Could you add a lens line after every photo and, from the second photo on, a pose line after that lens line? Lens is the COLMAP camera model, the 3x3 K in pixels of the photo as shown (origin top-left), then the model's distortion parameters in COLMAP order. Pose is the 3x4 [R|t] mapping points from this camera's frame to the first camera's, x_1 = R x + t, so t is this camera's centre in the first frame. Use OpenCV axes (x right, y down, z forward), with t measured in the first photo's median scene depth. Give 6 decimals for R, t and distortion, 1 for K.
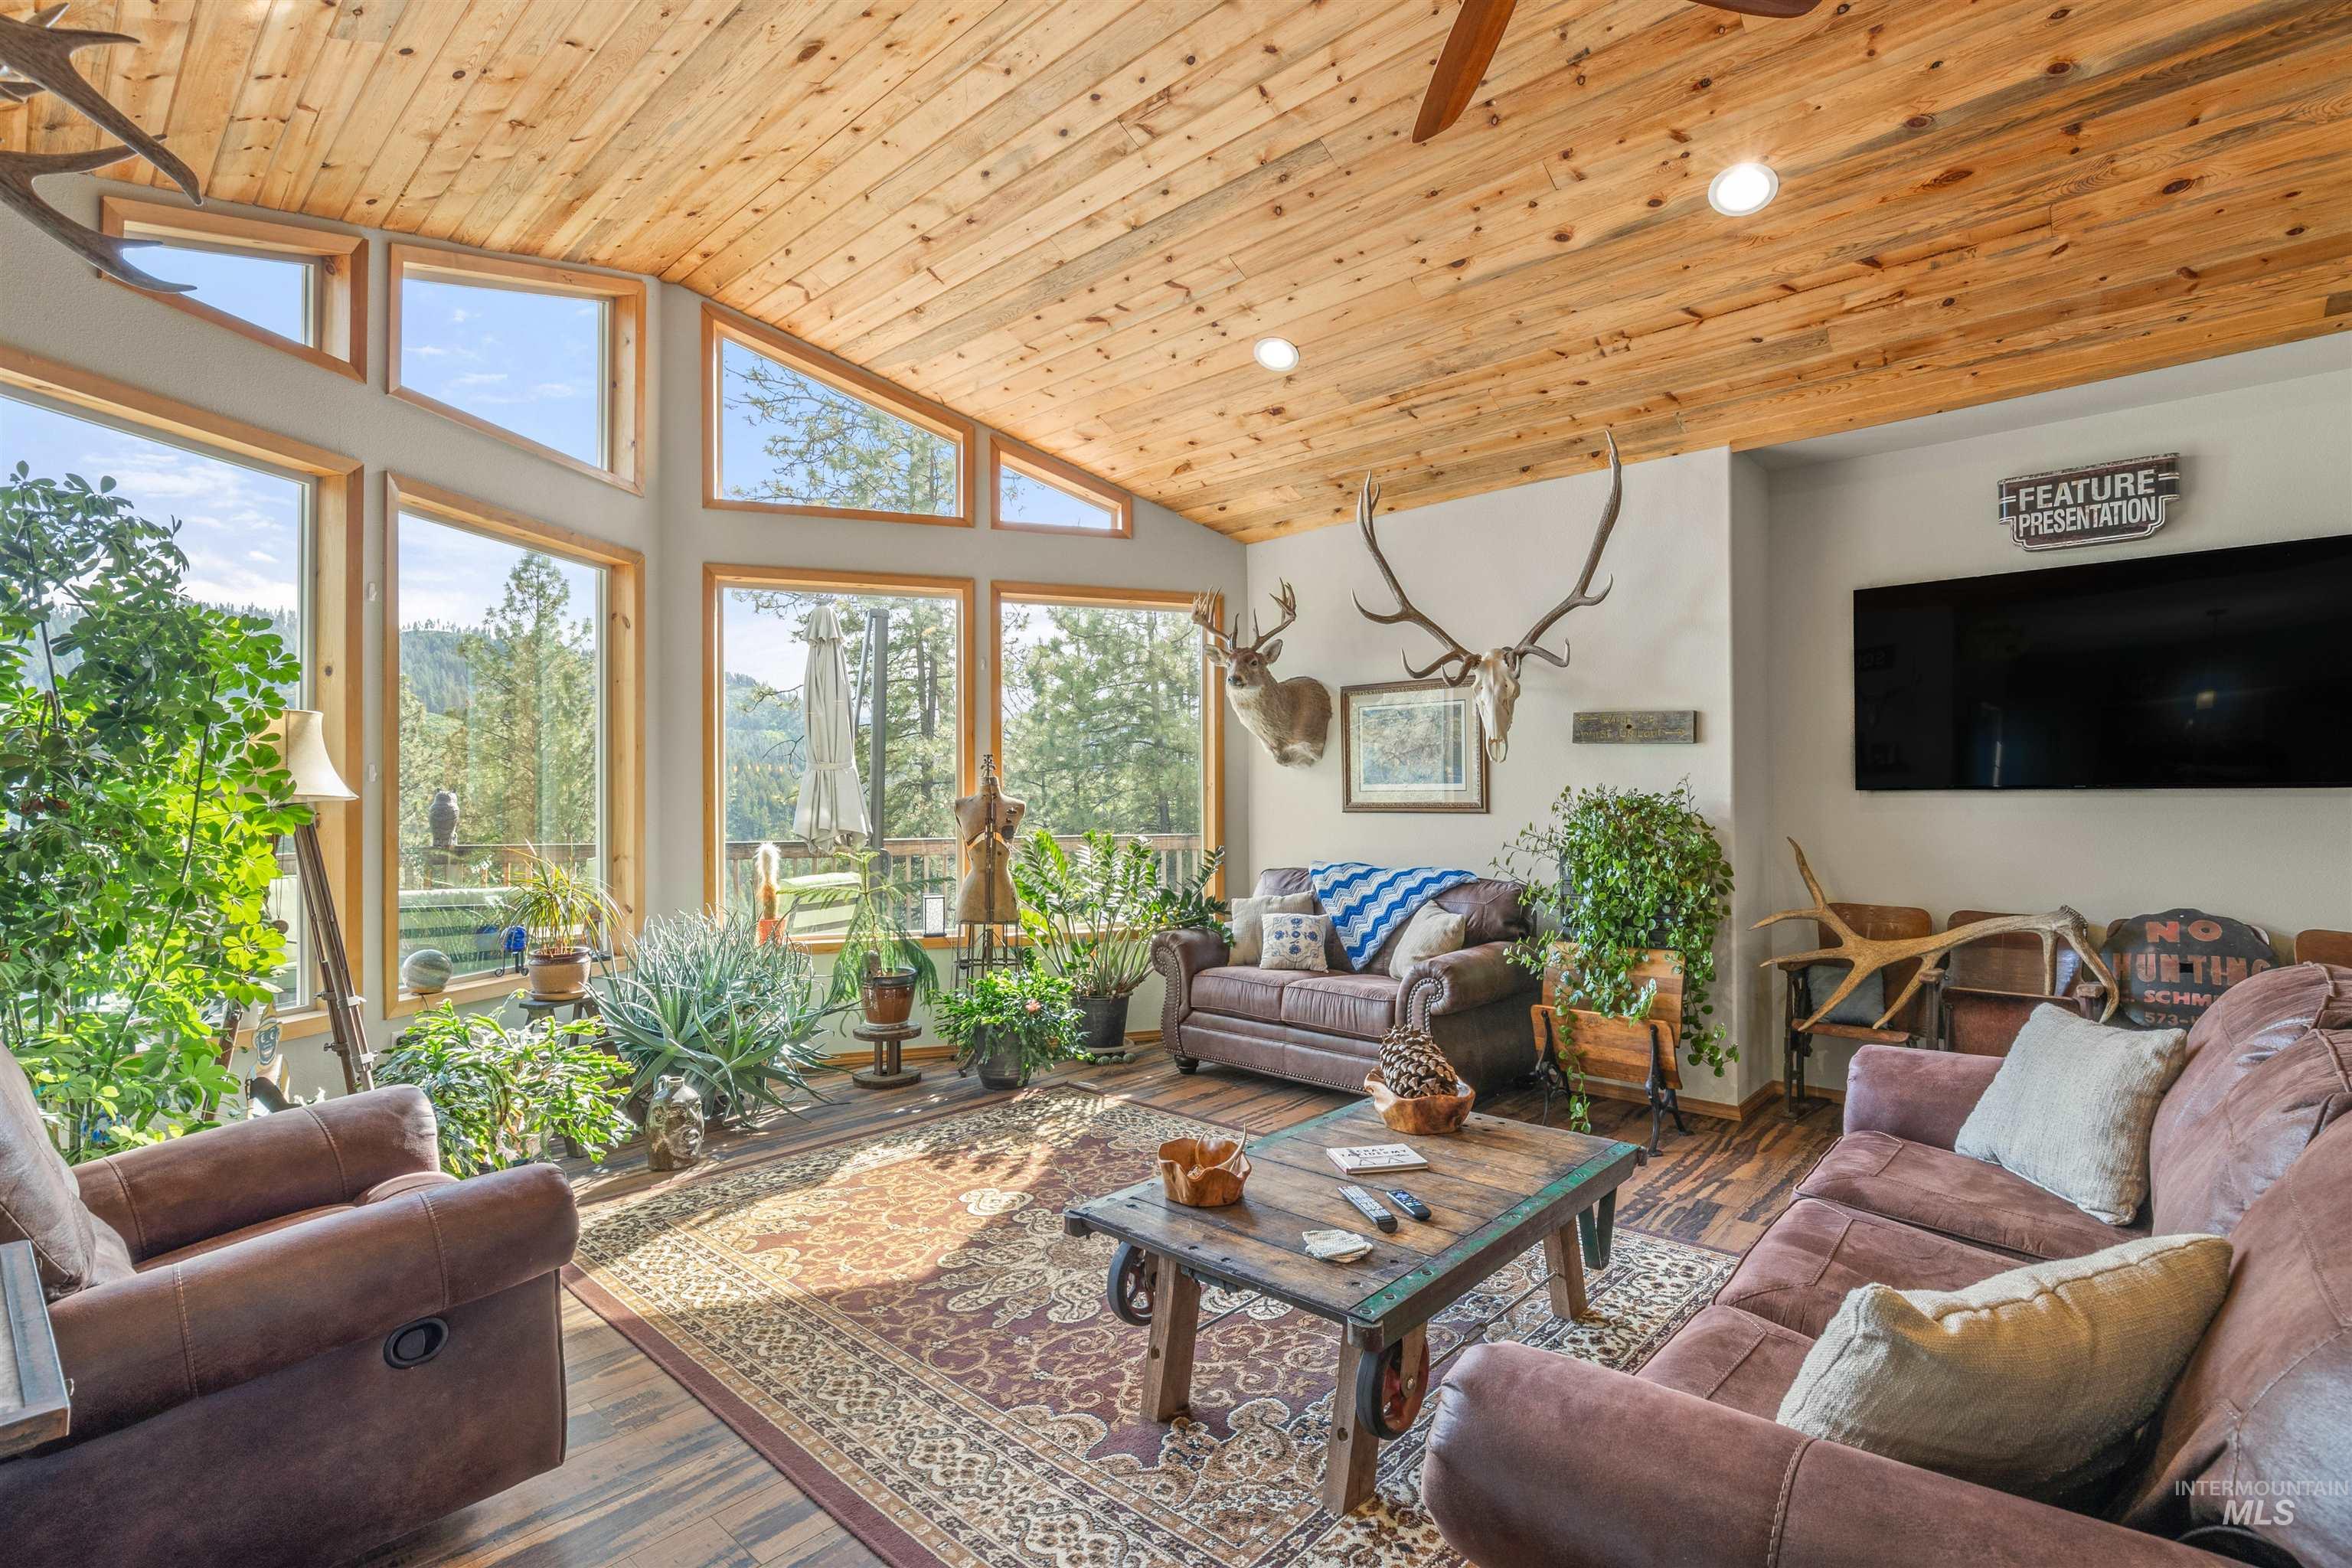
lens RADIAL K [[1070.7, 0, 1190.0], [0, 1070.7, 792.0], [0, 0, 1]] dist [0.000434, -0.000061]
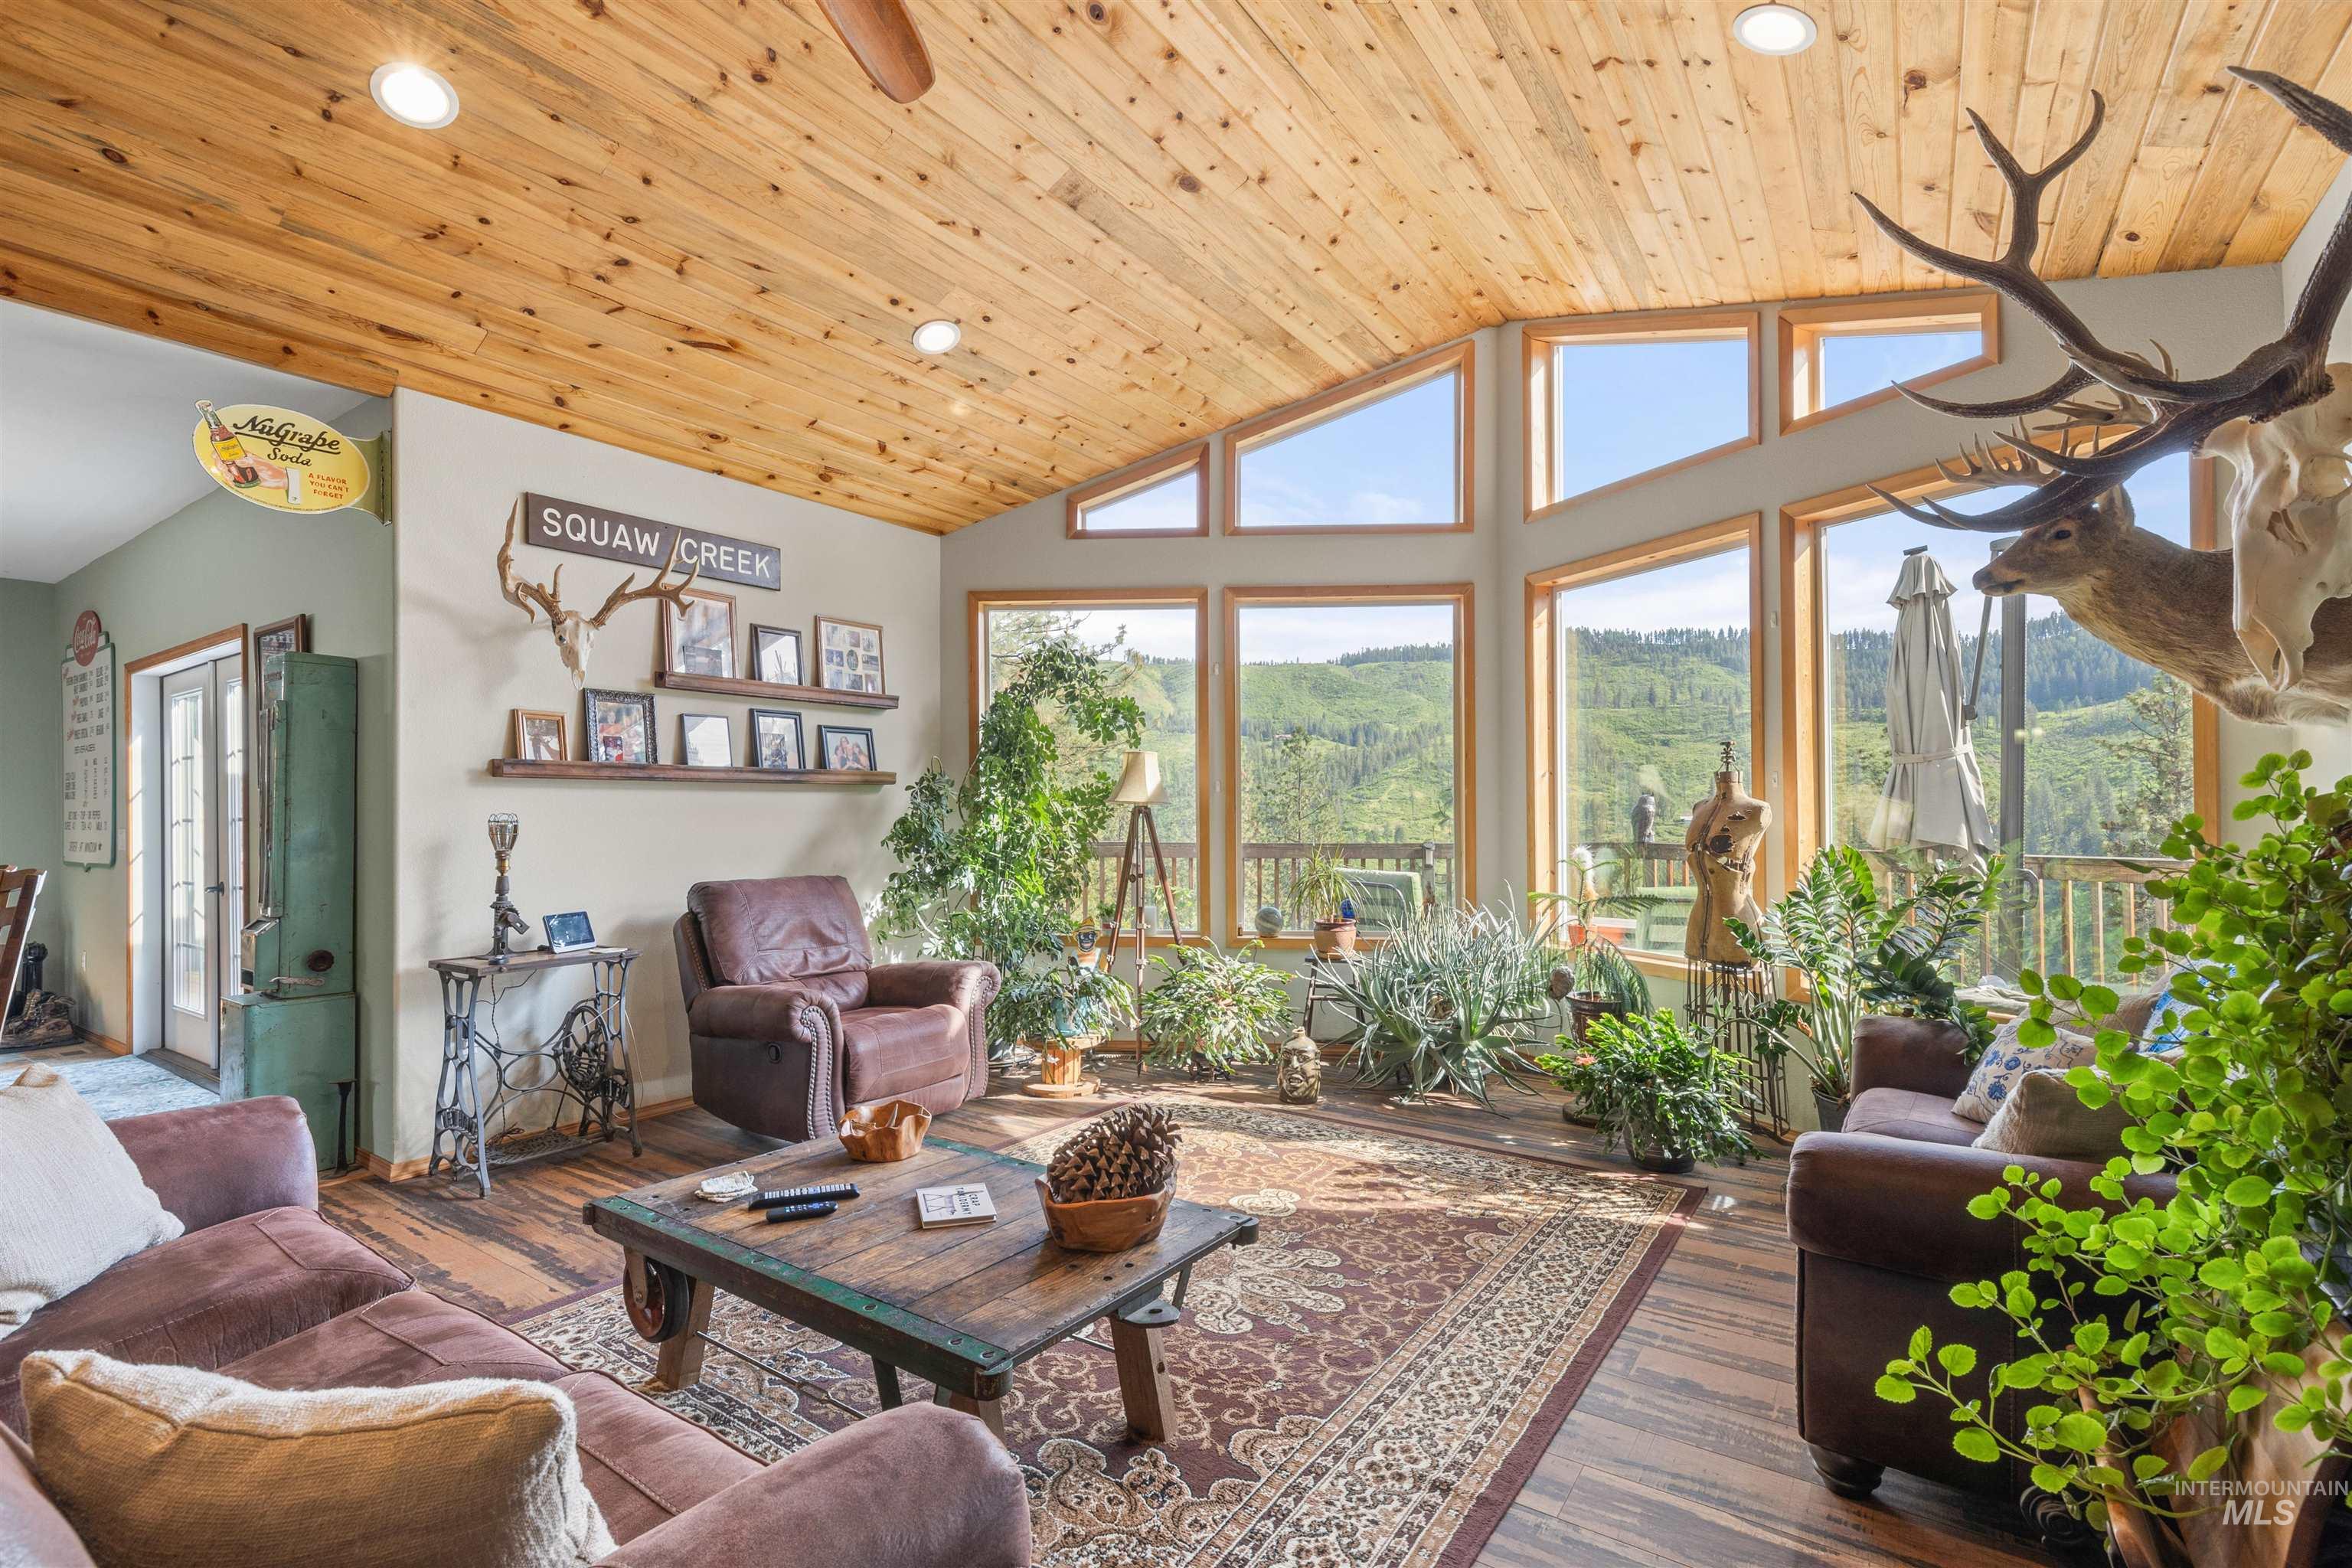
lens RADIAL K [[1070.7, 0, 1190.0], [0, 1070.7, 792.0], [0, 0, 1]] dist [0.000434, -0.000061]
pose [[0.135307, -0.013007, -0.990718, 0.606715], [0.010185, 0.999879, -0.011736, 0.007304], [0.990751, -0.008502, 0.135423, 0.601434]]
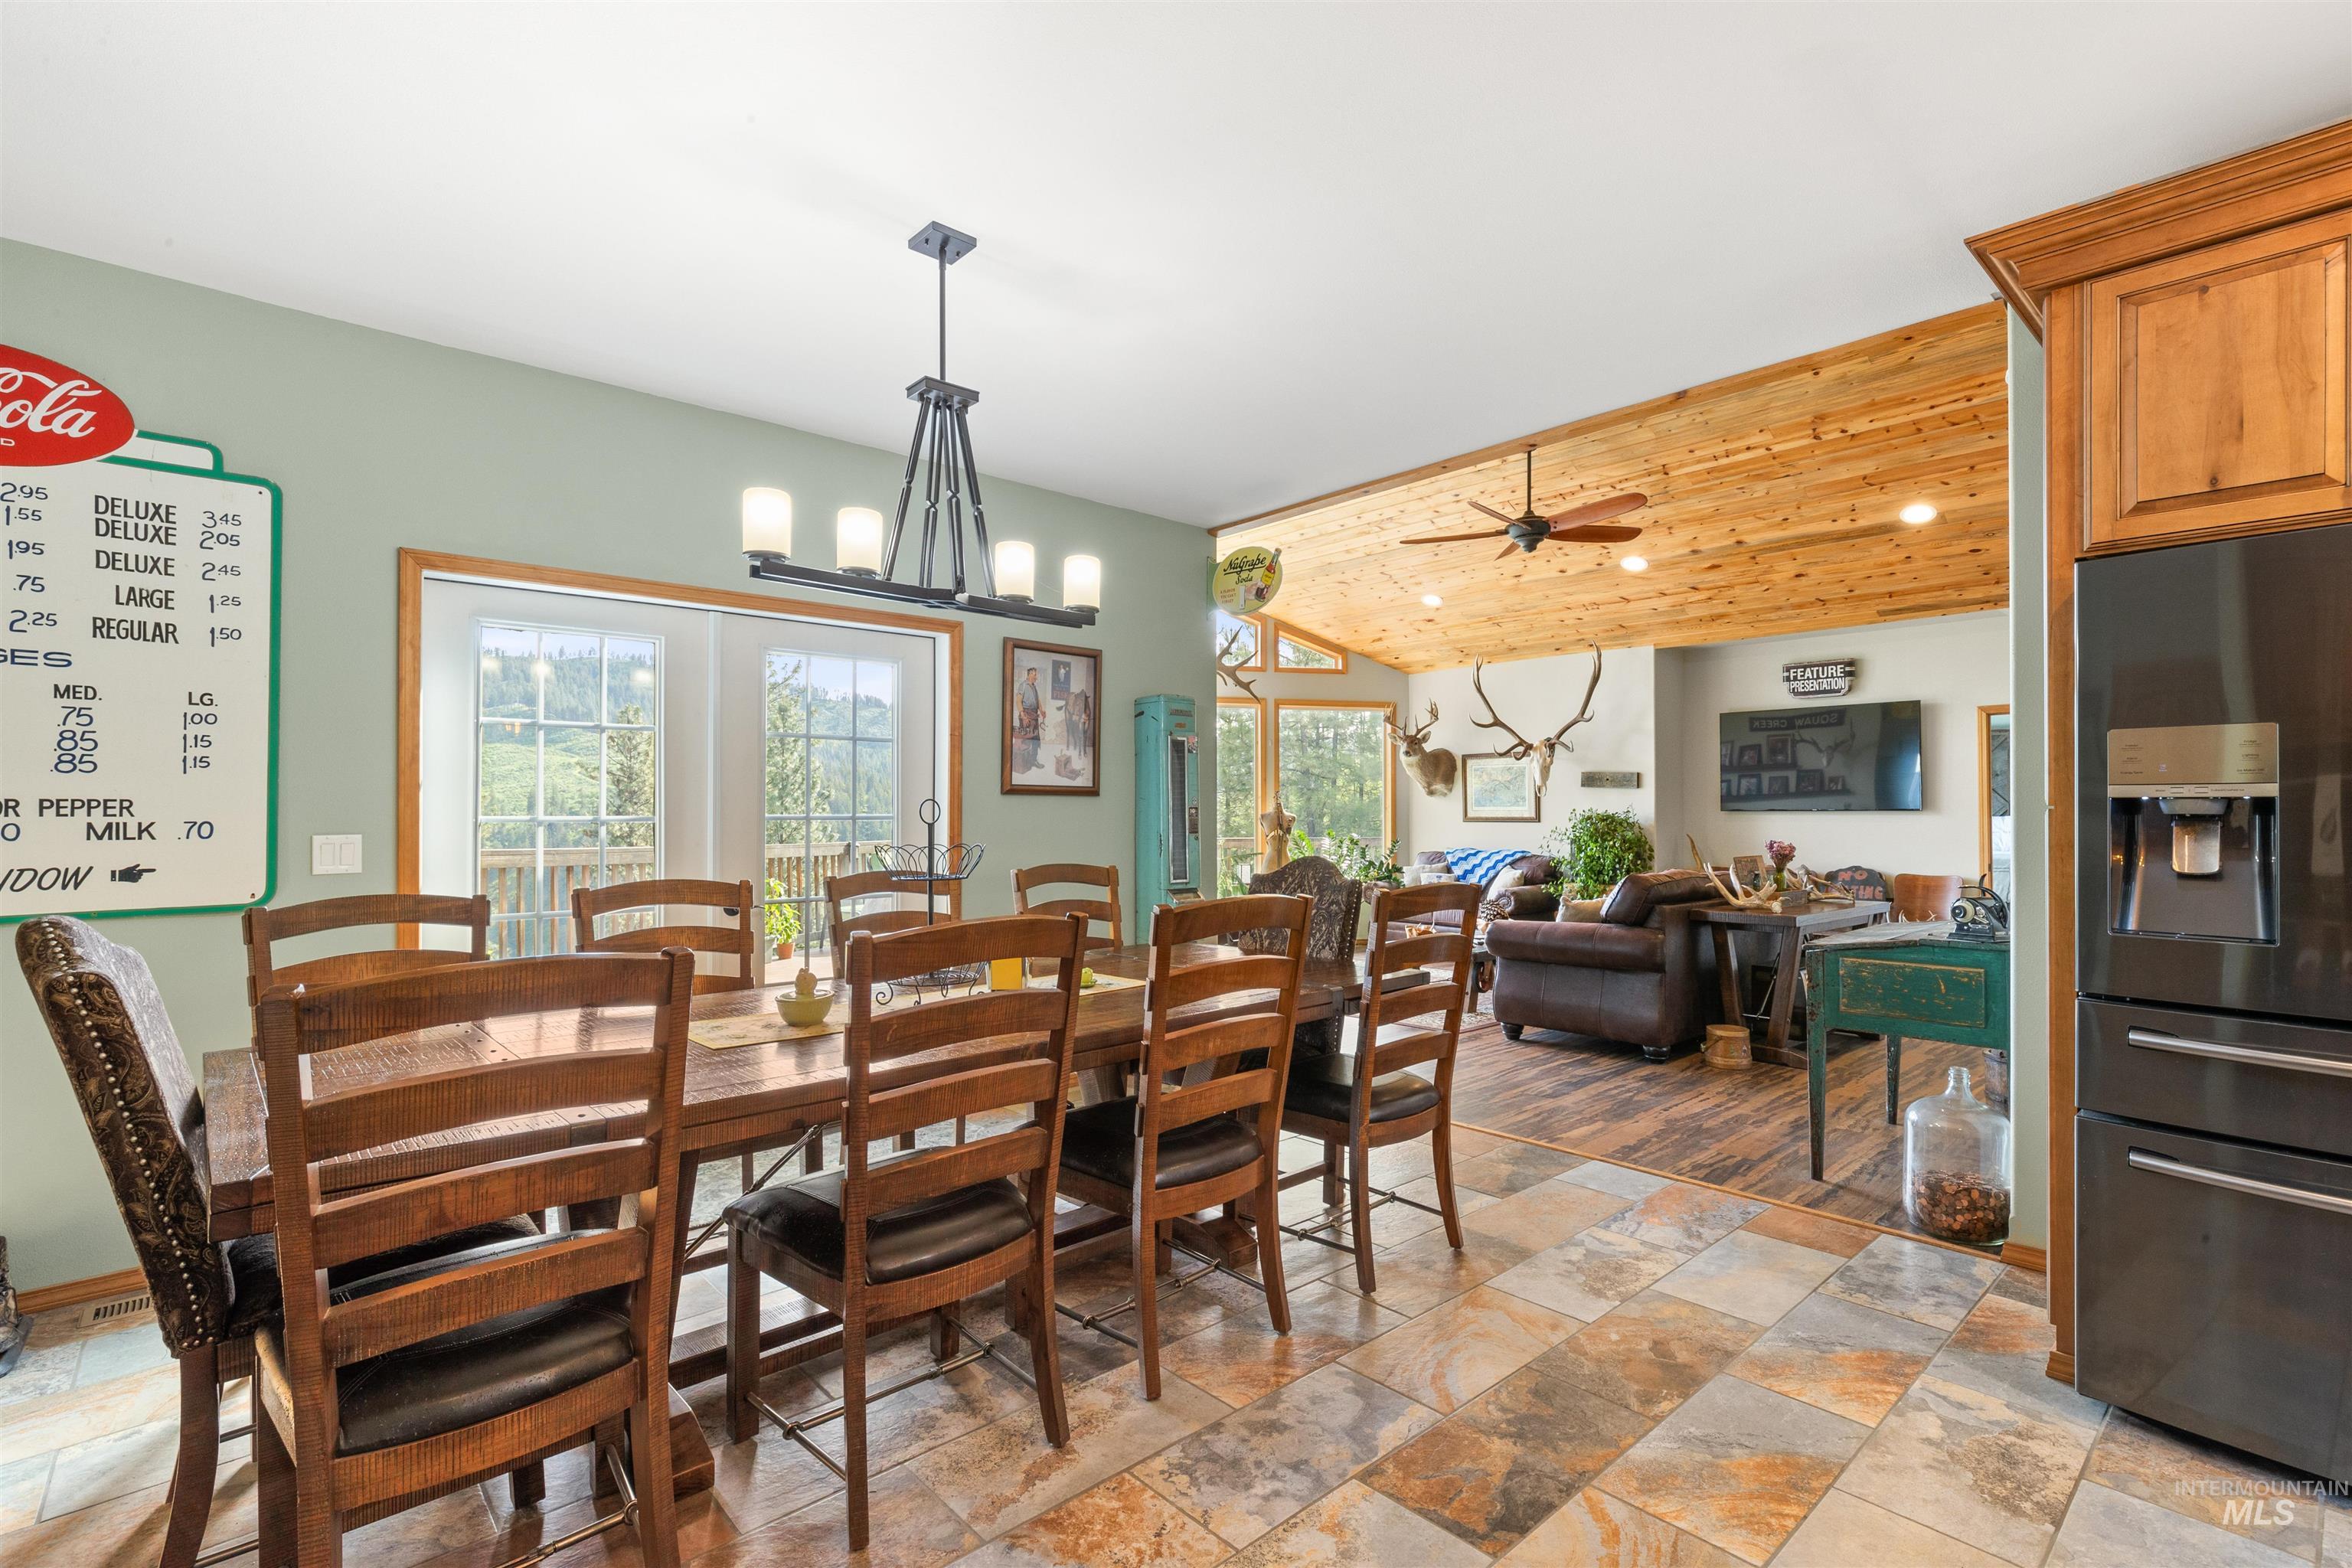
lens RADIAL K [[1067.8, 0, 1185.5], [0, 1067.8, 805.0], [0, 0, 1]] dist [-0.001333, -0.000113]
pose [[0.994597, 0.004116, -0.103727, -0.178059], [-0.004759, 0.999971, -0.005951, 0.003266], [0.103700, 0.006412, 0.994588, -1.106019]]
